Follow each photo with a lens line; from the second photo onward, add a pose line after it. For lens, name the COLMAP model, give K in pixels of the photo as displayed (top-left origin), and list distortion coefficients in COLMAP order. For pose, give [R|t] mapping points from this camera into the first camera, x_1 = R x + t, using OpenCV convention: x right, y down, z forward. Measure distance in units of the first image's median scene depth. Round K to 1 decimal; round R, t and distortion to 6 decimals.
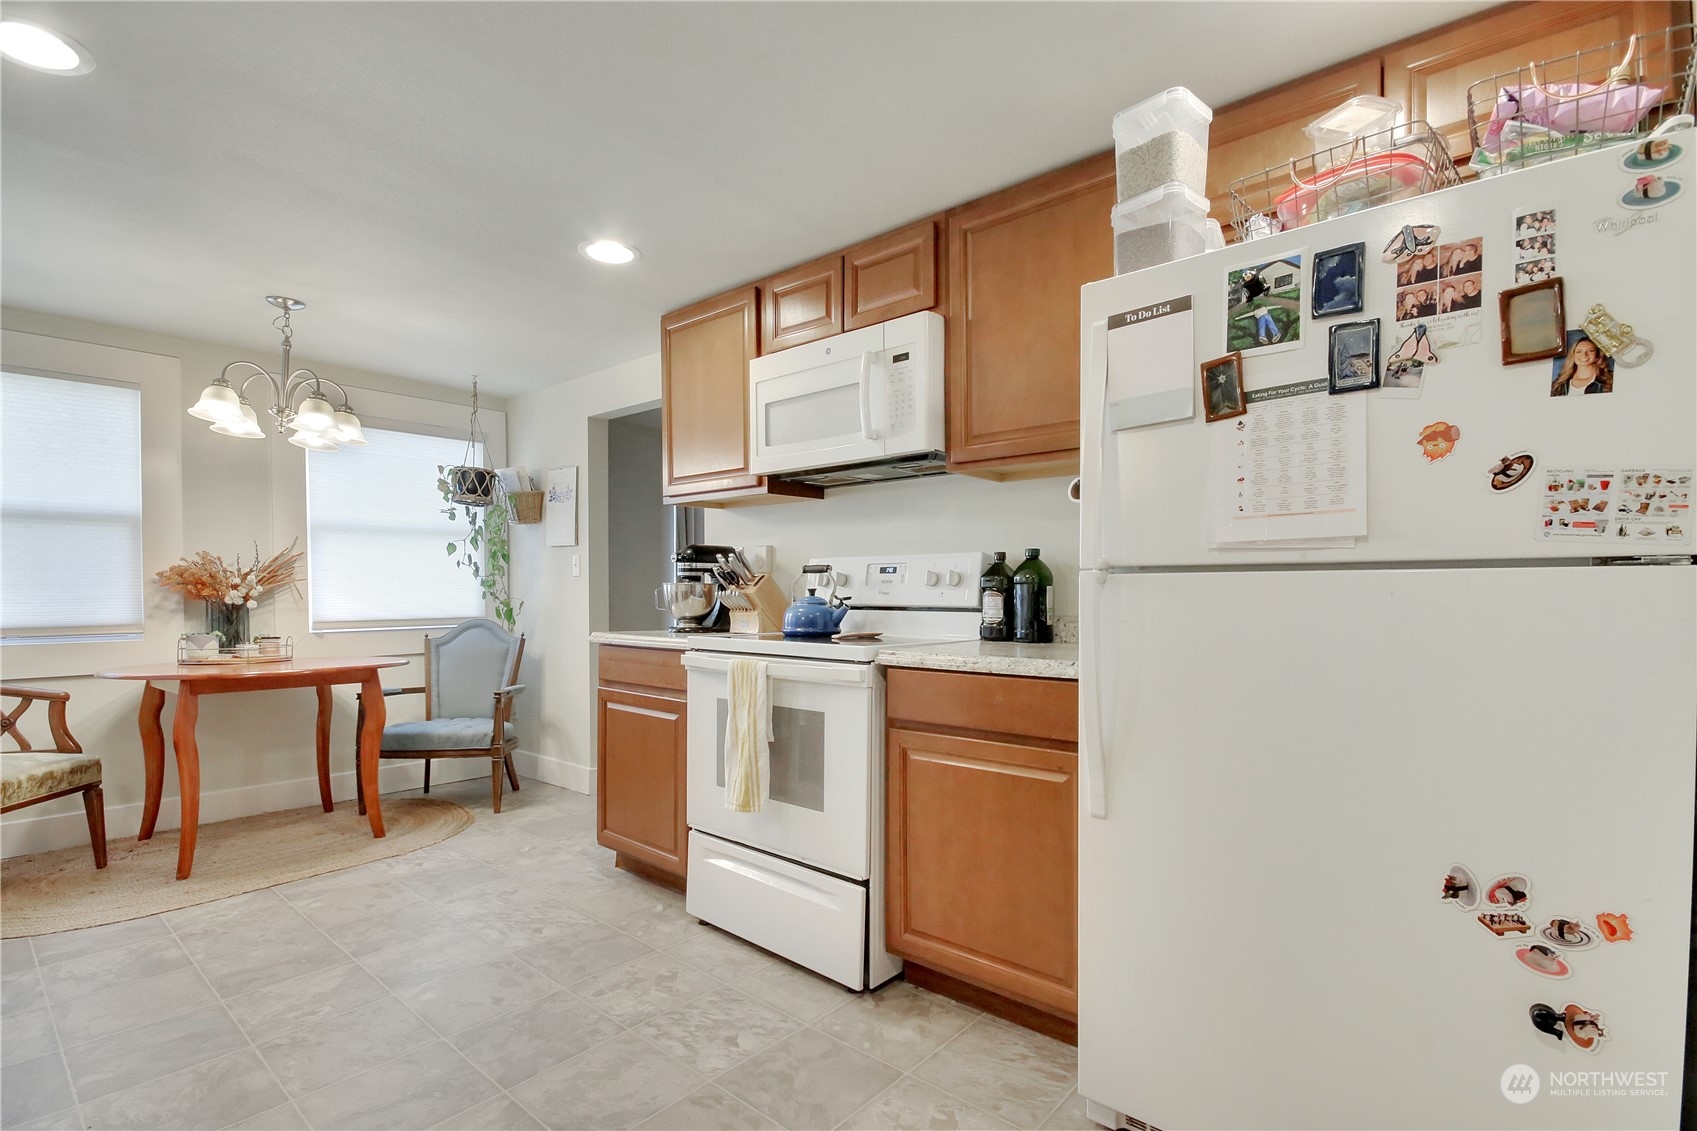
lens RADIAL K [[787.4, 0, 849.0], [0, 787.4, 603.8], [0, 0, 1]] dist [0.002675, -0.008939]
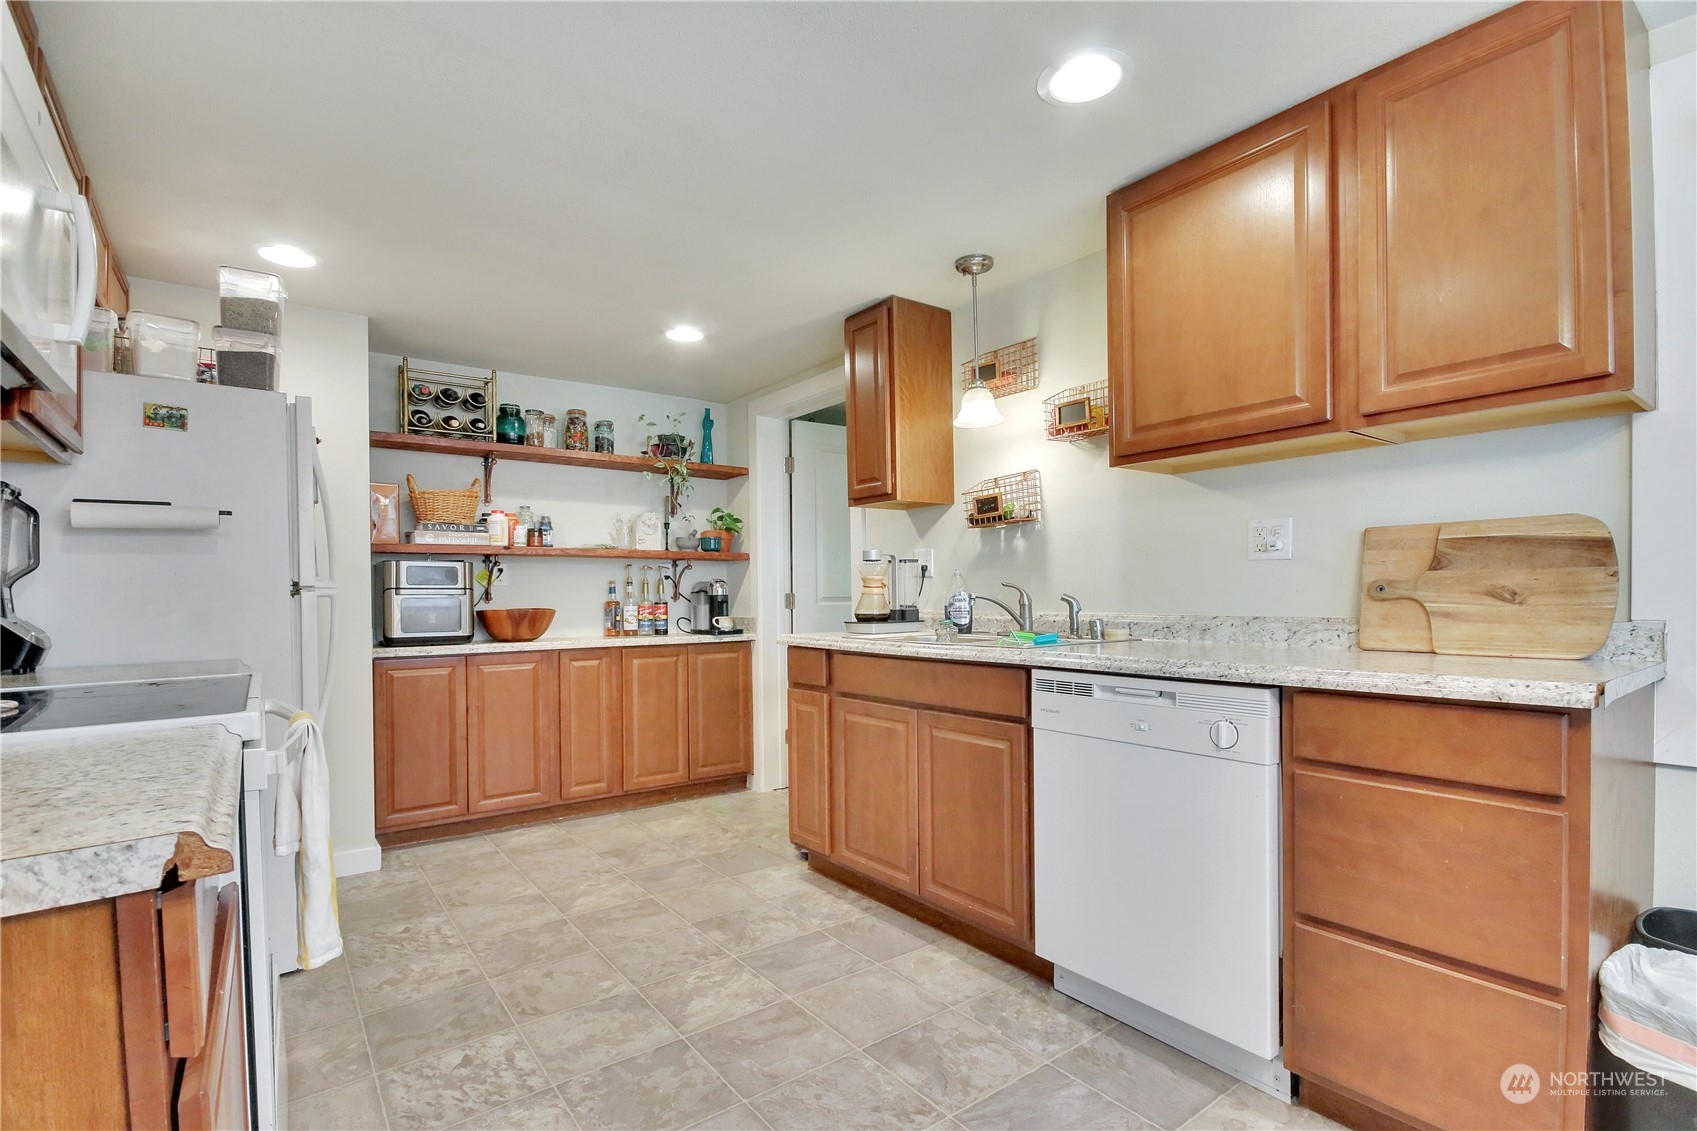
lens RADIAL K [[787.4, 0, 849.0], [0, 787.4, 603.8], [0, 0, 1]] dist [0.002675, -0.008939]
pose [[-0.975595, 0.013013, 0.219190, -0.951575], [0.018293, 0.999589, 0.022074, -0.023187], [-0.218813, 0.025545, -0.975432, 1.487455]]
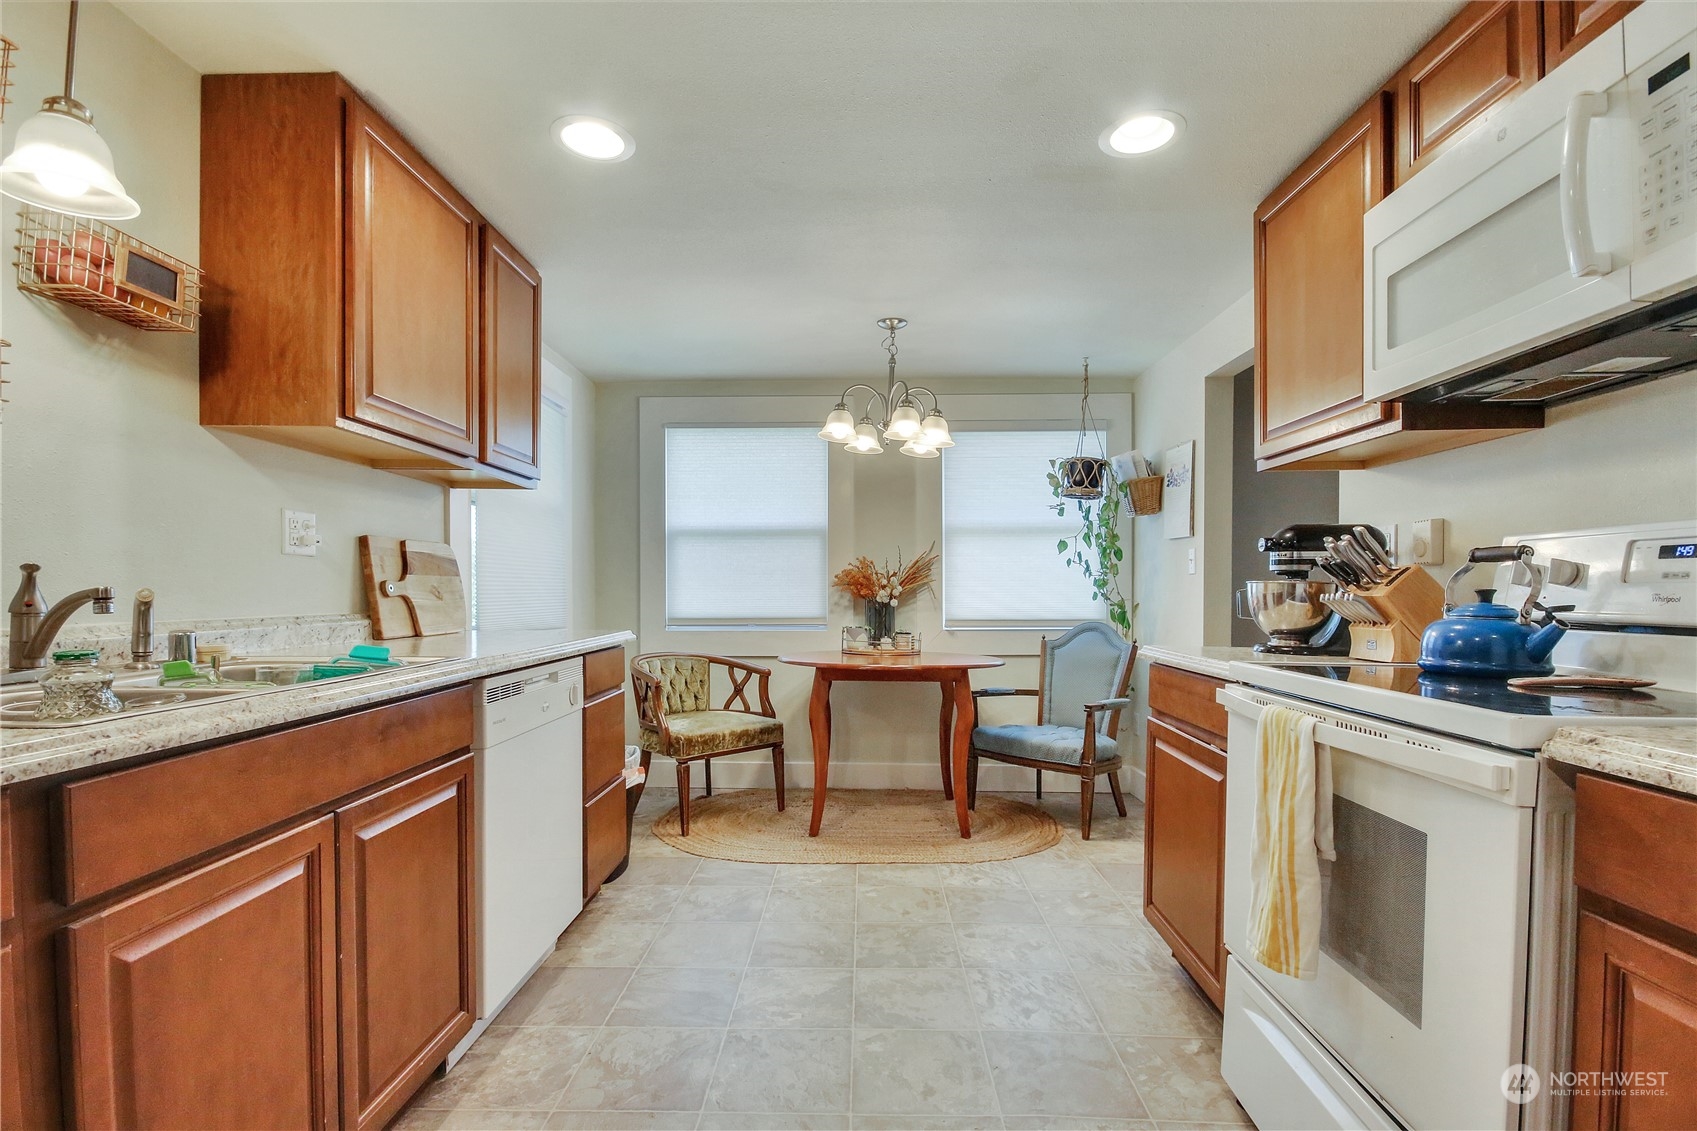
lens RADIAL K [[787.4, 0, 849.0], [0, 787.4, 603.8], [0, 0, 1]] dist [0.002675, -0.008939]
pose [[0.638495, 0.014865, -0.769482, 0.080908], [-0.014906, 0.999865, 0.006947, -0.005536], [0.769482, 0.007034, 0.638630, 0.268036]]
